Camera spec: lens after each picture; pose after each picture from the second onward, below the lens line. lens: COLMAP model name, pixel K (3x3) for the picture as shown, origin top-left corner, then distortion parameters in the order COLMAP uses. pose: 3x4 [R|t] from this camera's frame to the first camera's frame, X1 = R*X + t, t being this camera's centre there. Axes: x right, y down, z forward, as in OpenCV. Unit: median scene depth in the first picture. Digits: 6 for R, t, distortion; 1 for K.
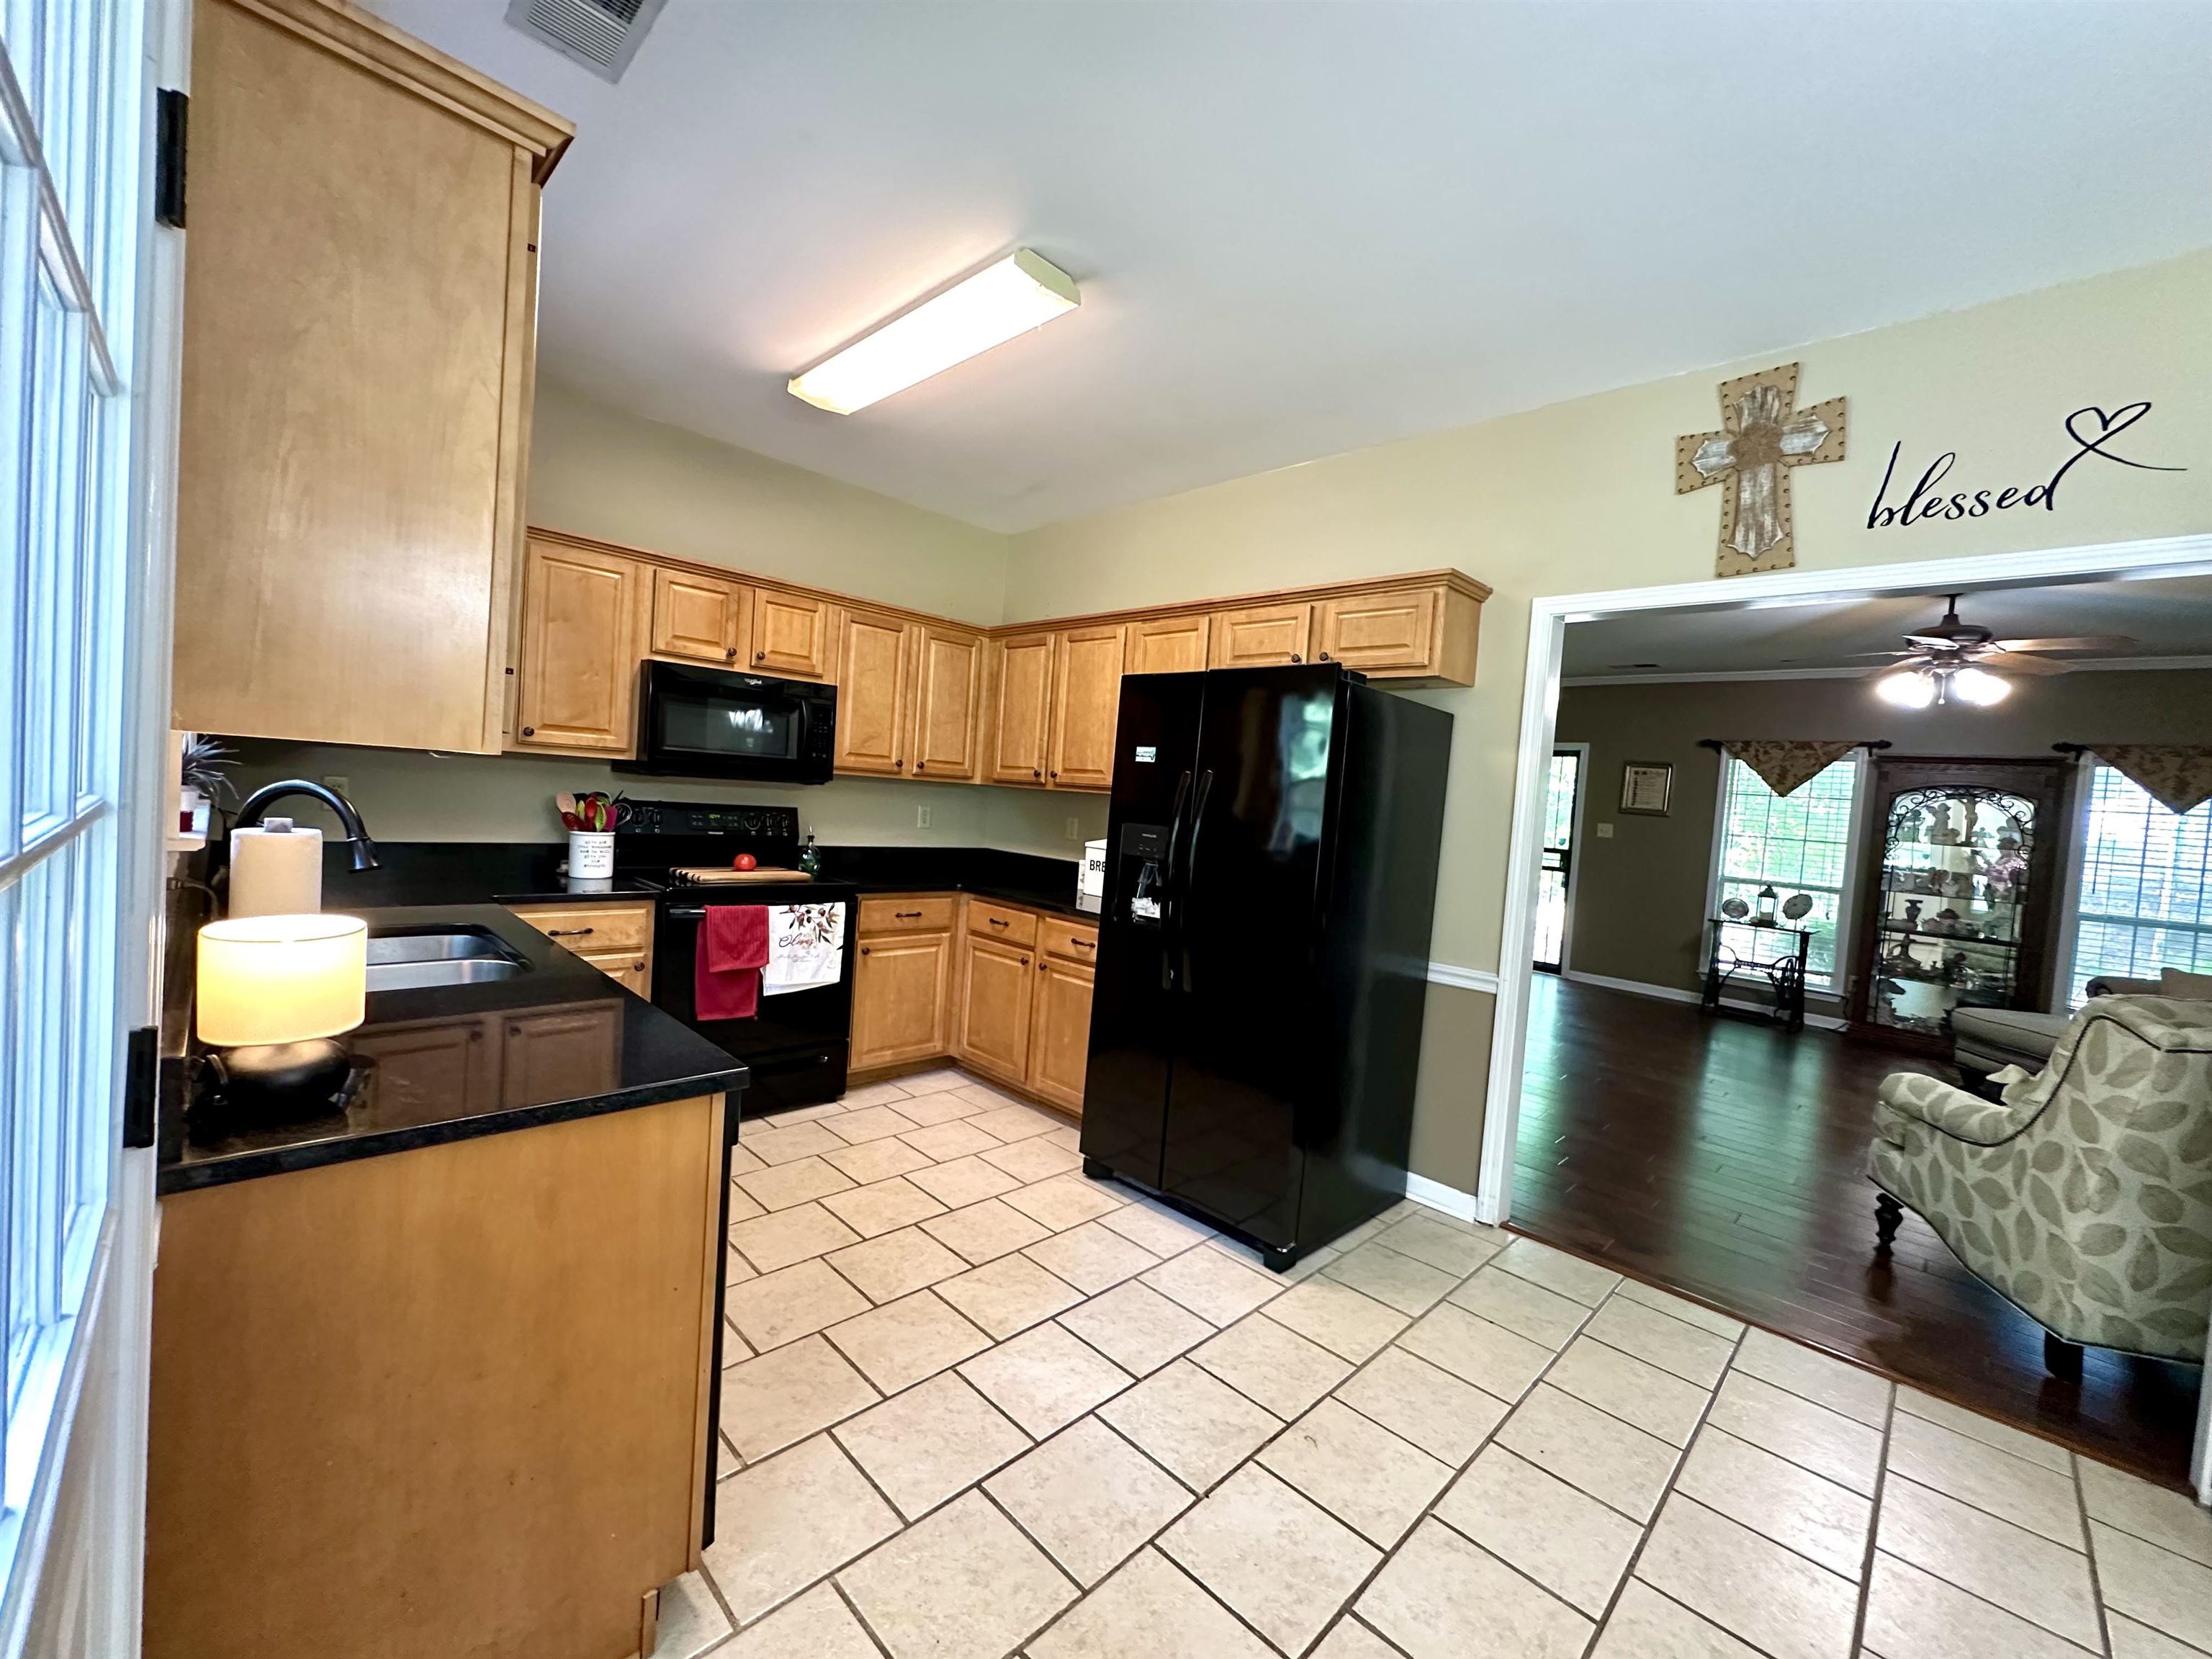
lens RADIAL K [[886.3, 0, 1106.0], [0, 886.3, 829.5], [0, 0, 1]] dist [-0.001651, -0.000151]
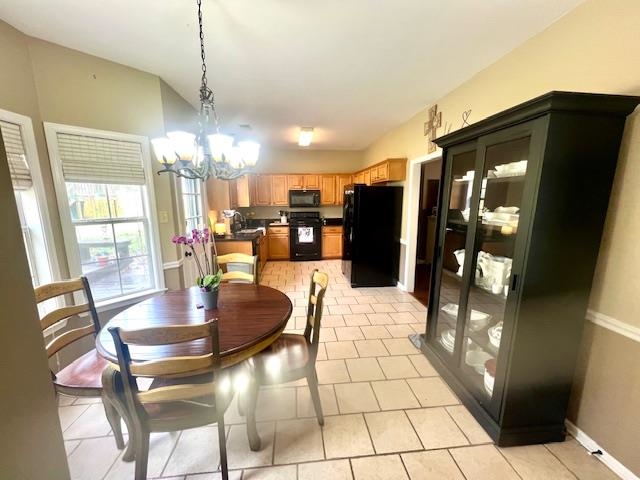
lens RADIAL K [[256.4, 0, 320.0], [0, 256.4, 240.0], [0, 0, 1]] dist [-0.001651, -0.000151]
pose [[0.765546, 0.025688, -0.642869, 0.837280], [0.041096, 0.995210, 0.088706, 0.012992], [0.642068, -0.094328, 0.760823, -0.306608]]
